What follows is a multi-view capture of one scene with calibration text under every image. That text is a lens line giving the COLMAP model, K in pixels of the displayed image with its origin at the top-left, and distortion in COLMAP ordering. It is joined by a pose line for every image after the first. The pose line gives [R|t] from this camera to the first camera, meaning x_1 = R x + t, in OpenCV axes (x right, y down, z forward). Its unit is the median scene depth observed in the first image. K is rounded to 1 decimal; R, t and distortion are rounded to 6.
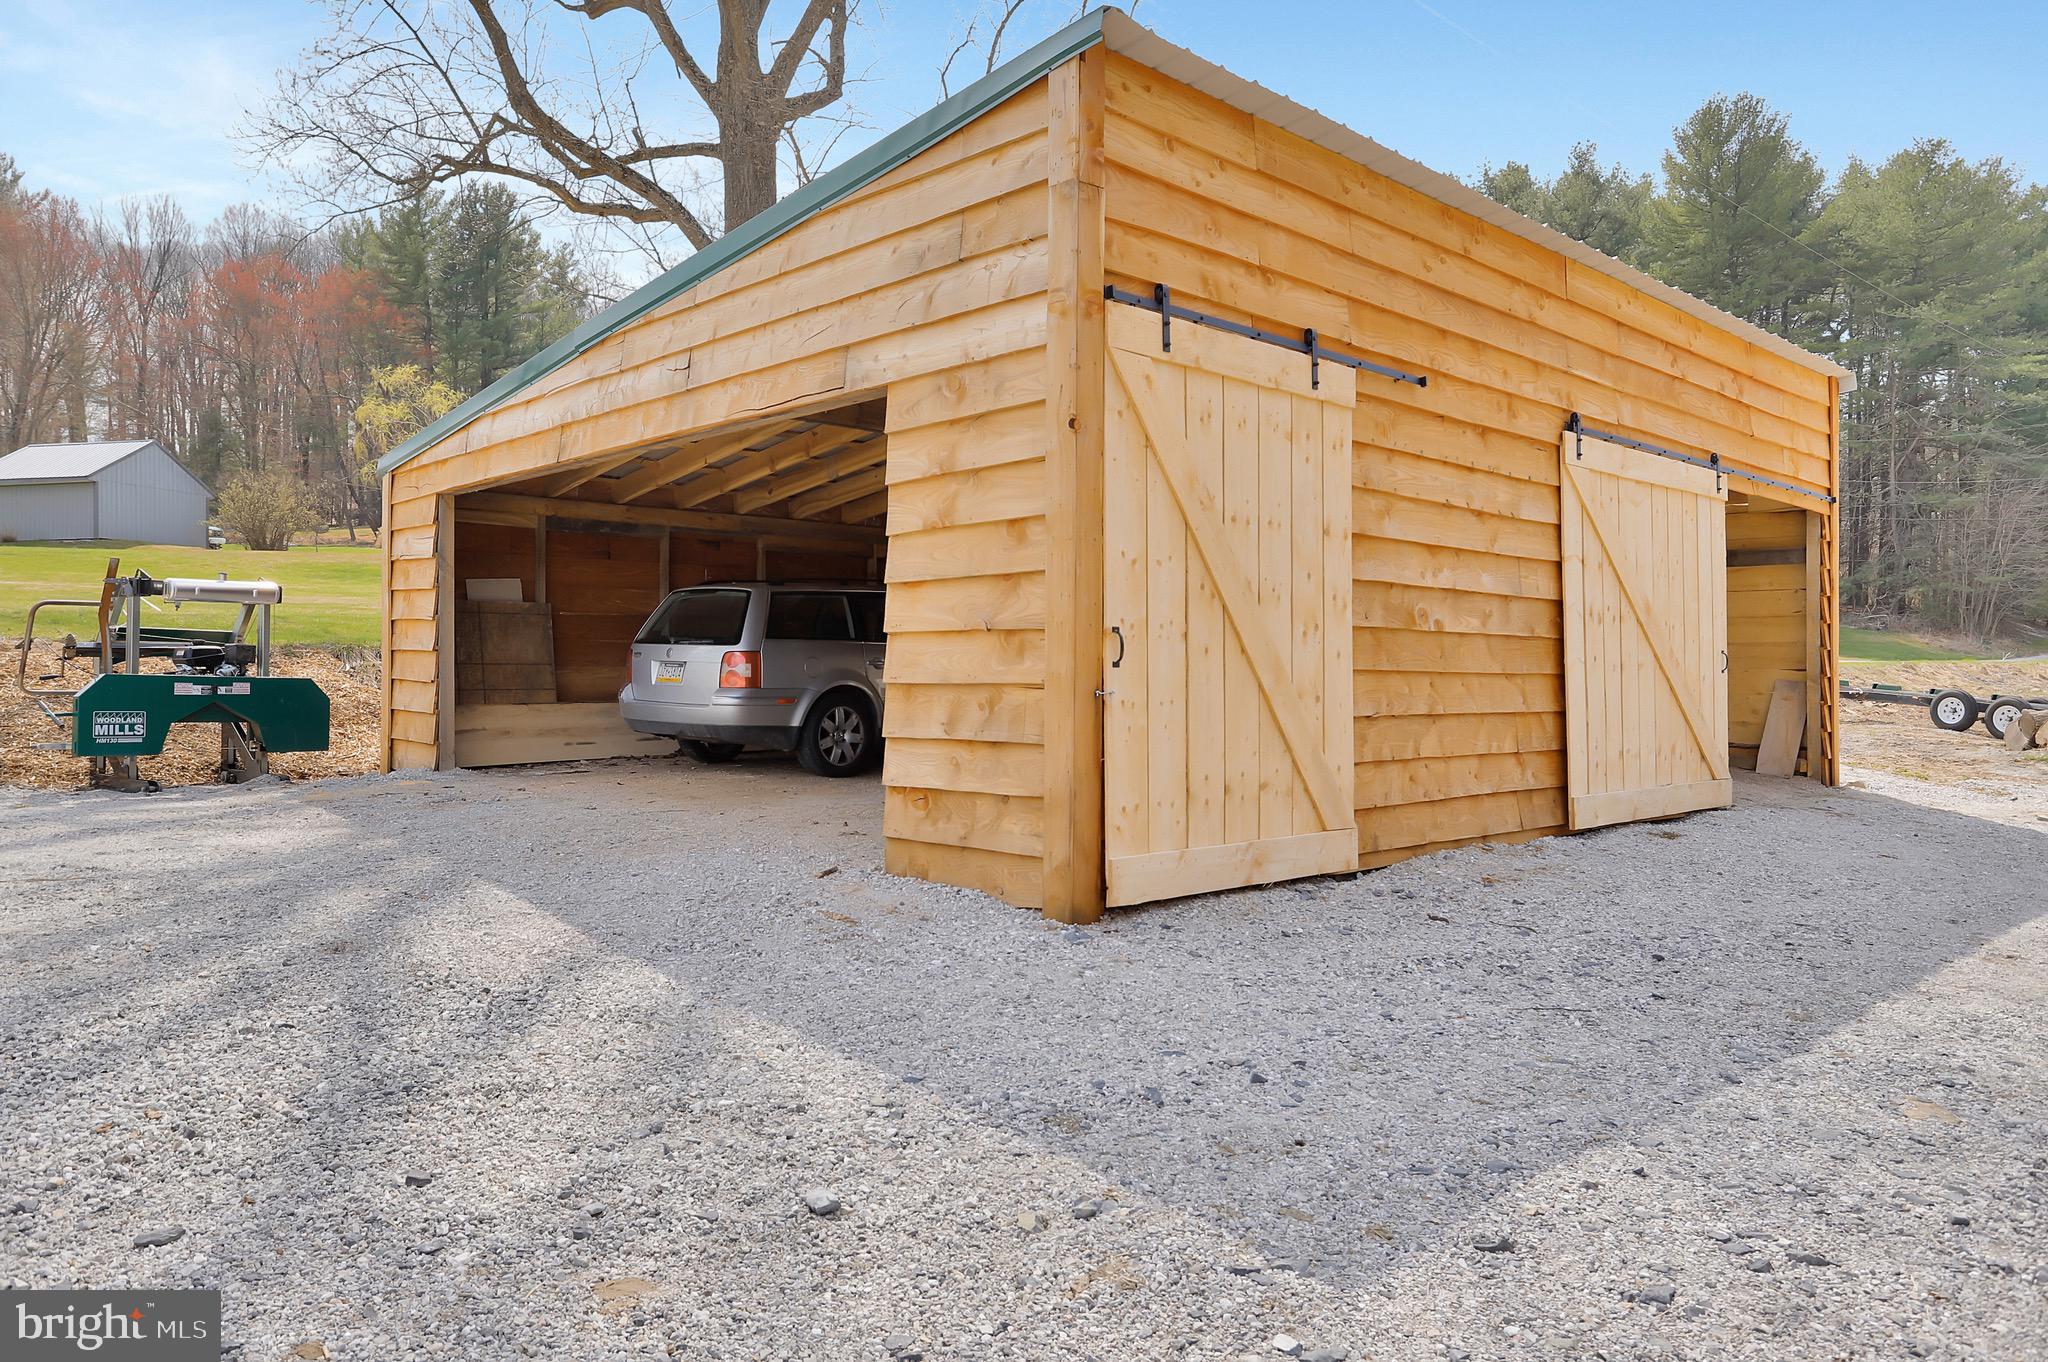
lens RADIAL K [[1384.0, 0, 1023.4], [0, 1384.0, 676.9], [0, 0, 1]] dist [-0.031388, 0.000798]
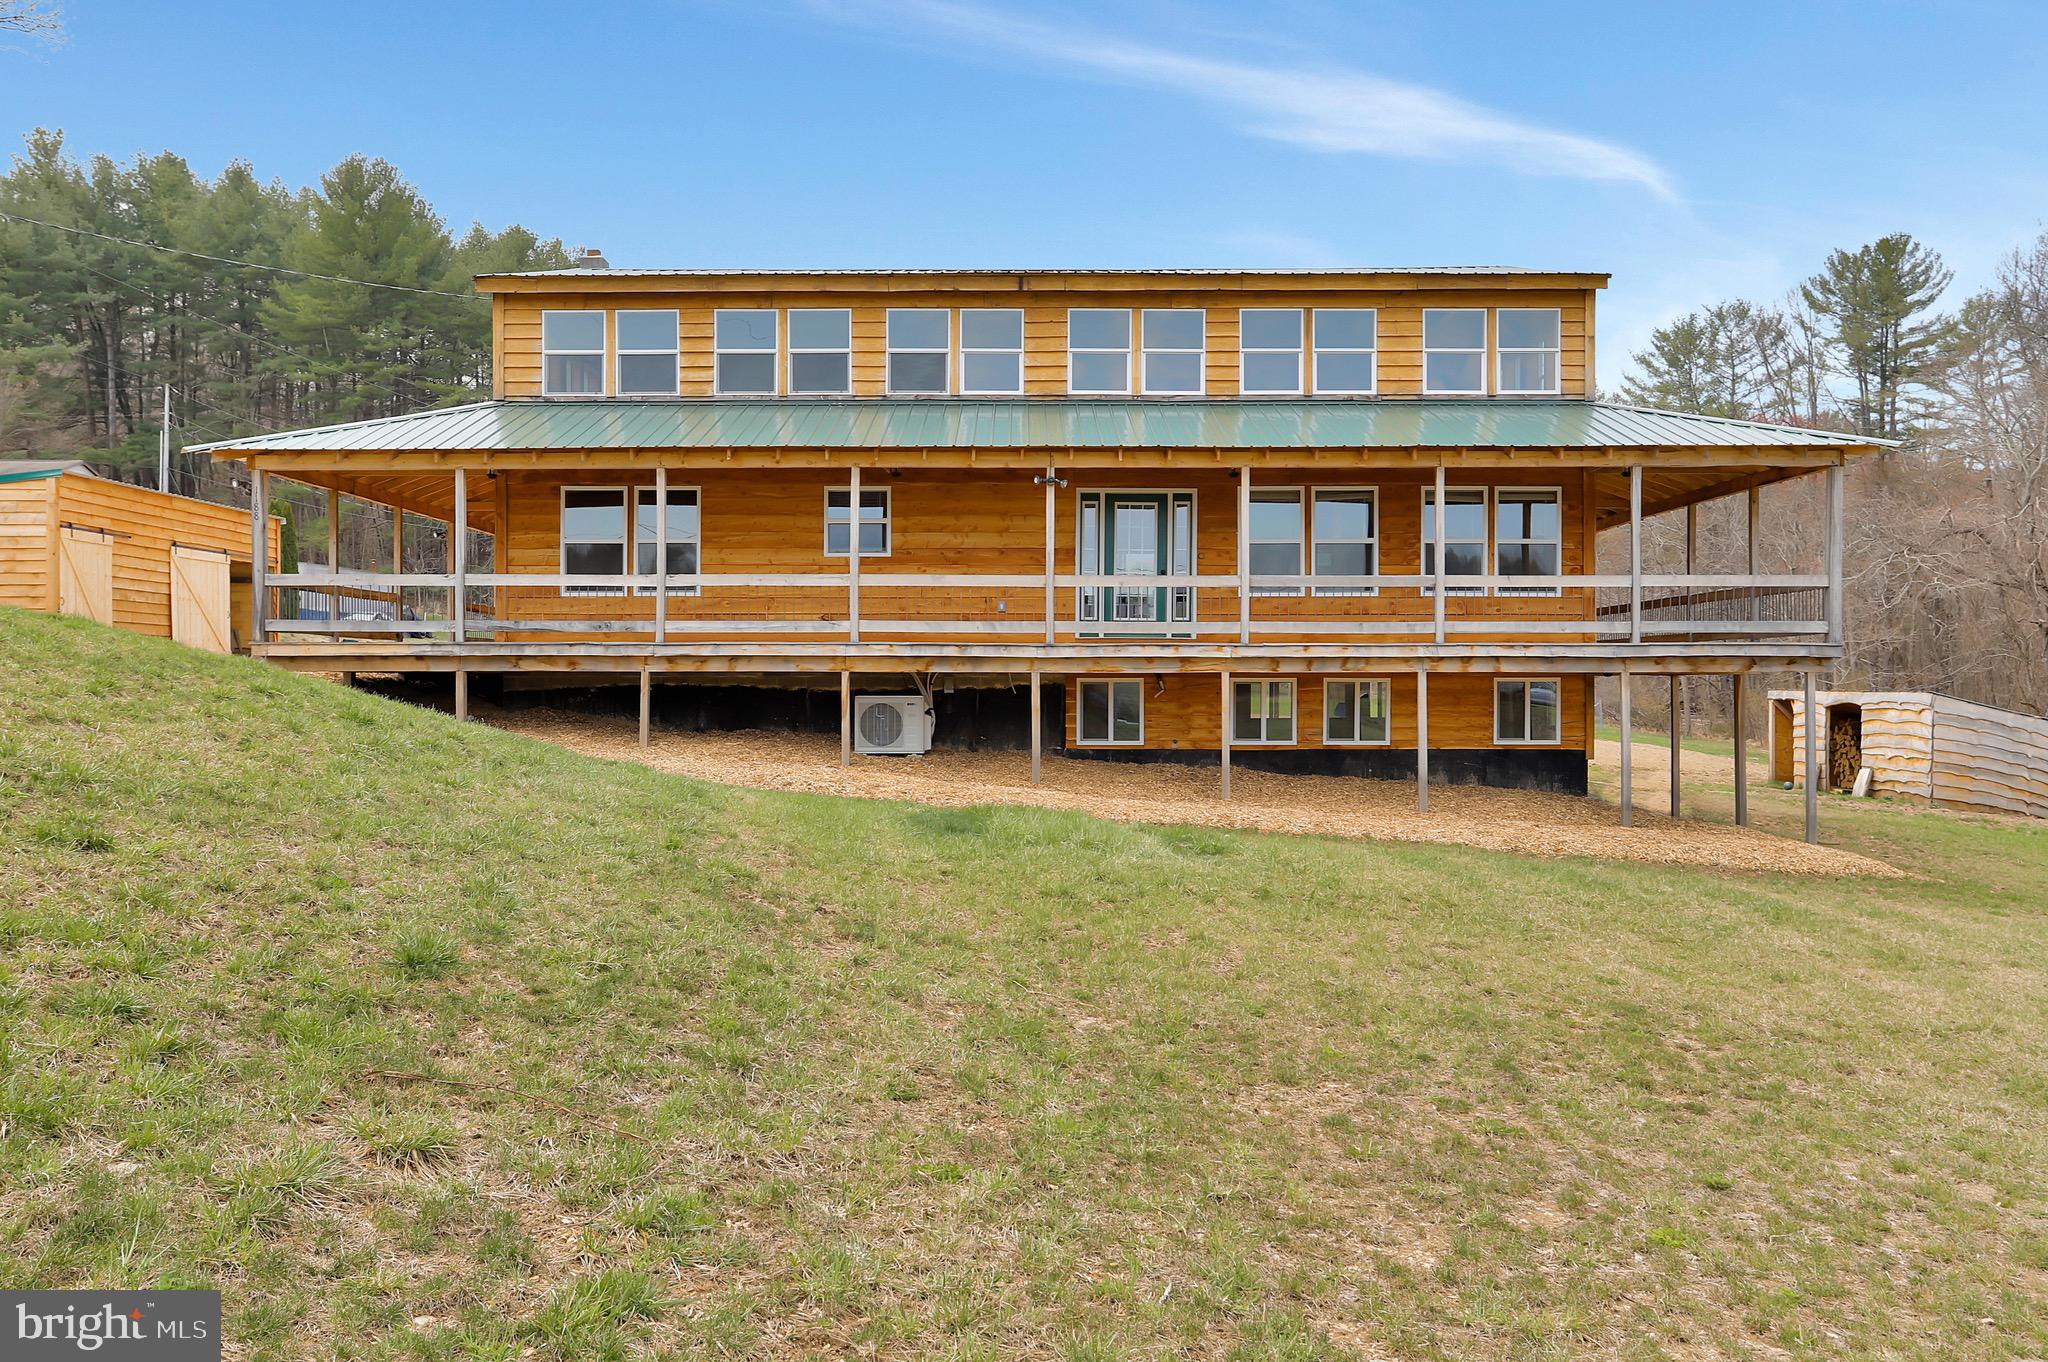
lens RADIAL K [[1686.7, 0, 1026.9], [0, 1686.7, 675.0], [0, 0, 1]] dist [0.007509, 0.010535]
pose [[0.691795, -0.001686, 0.722092, -1.175061], [0.004100, 0.999990, -0.001593, 0.160990], [-0.722083, 0.004062, 0.691795, -3.447665]]
